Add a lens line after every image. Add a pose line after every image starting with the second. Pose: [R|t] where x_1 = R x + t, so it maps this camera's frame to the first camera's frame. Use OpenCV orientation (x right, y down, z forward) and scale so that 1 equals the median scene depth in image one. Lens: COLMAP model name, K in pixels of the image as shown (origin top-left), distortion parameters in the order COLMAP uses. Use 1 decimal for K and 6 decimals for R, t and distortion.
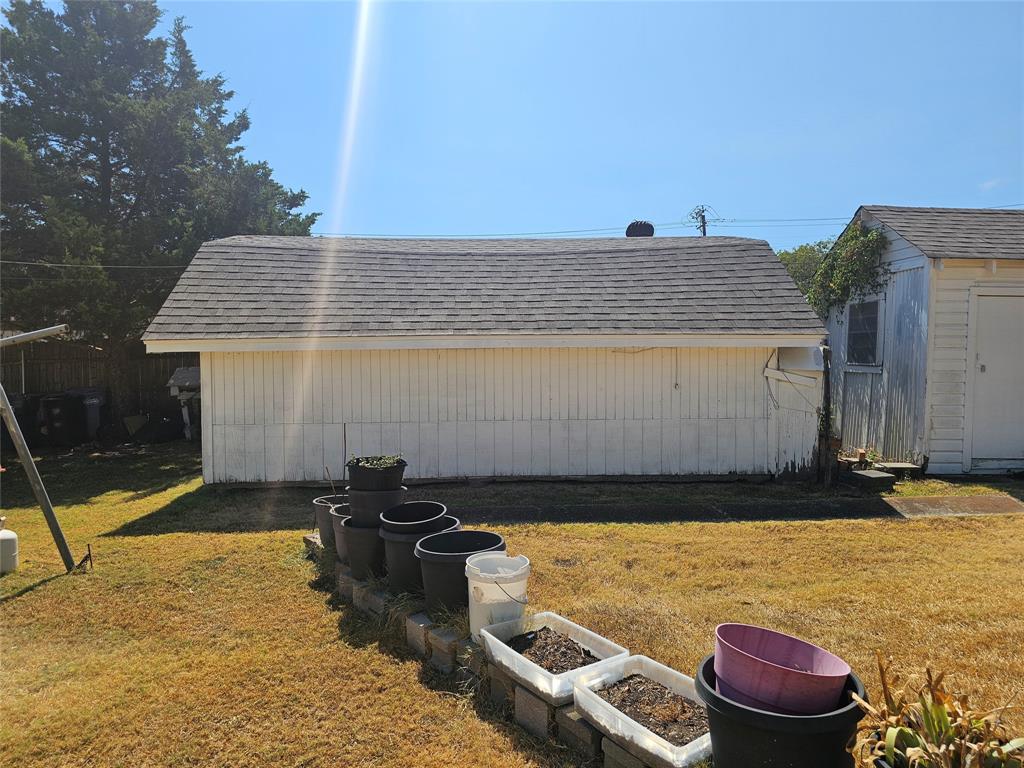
lens RADIAL K [[681.3, 0, 512.0], [0, 681.3, 384.0], [0, 0, 1]] dist [0.076727, -0.065304]
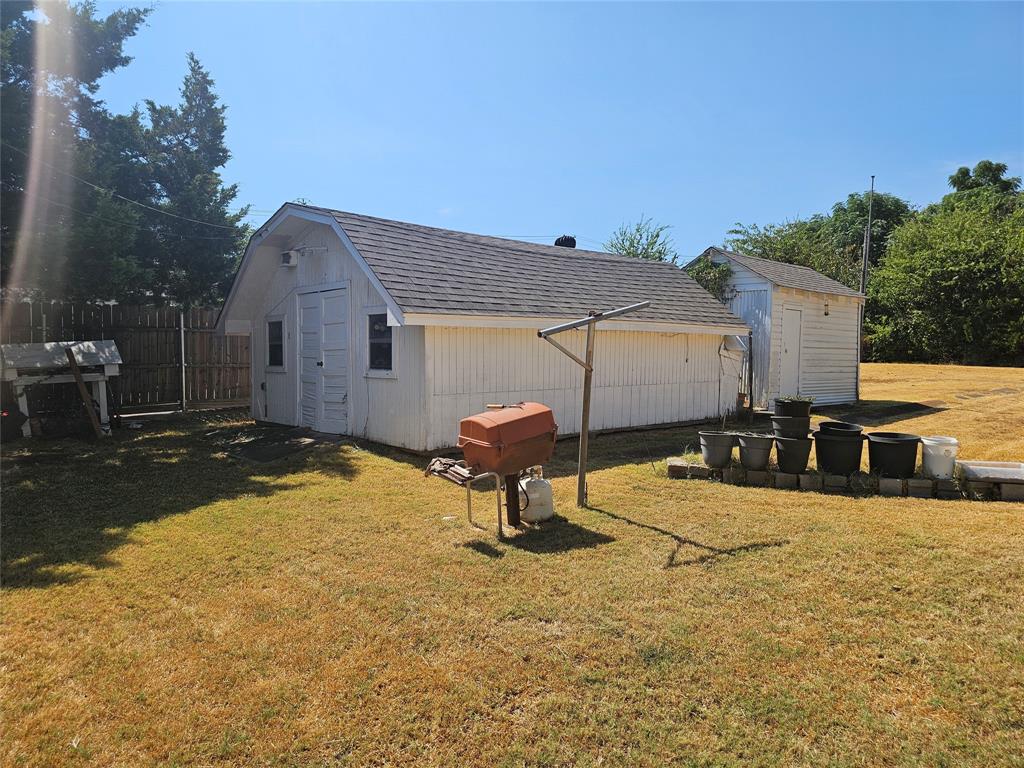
lens RADIAL K [[681.3, 0, 512.0], [0, 681.3, 384.0], [0, 0, 1]] dist [0.076727, -0.065304]
pose [[0.766532, -0.018624, 0.641936, -1.027293], [0.011133, 0.999815, 0.015714, 0.027409], [-0.642109, -0.004899, 0.766597, 0.123884]]
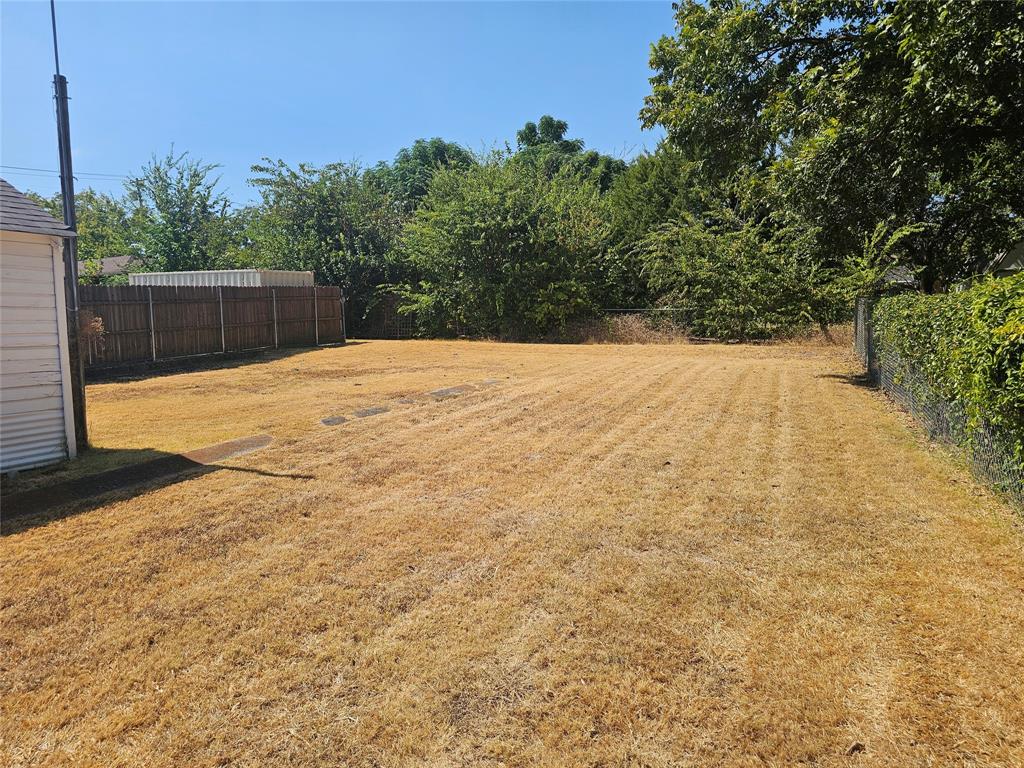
lens RADIAL K [[678.4, 0, 508.9], [0, 678.4, 393.3], [0, 0, 1]] dist [0.063930, -0.056782]
pose [[0.418100, -0.099061, 0.902984, 0.518186], [0.043318, 0.995080, 0.089108, -0.027545], [-0.907368, 0.001859, 0.420334, 0.077580]]
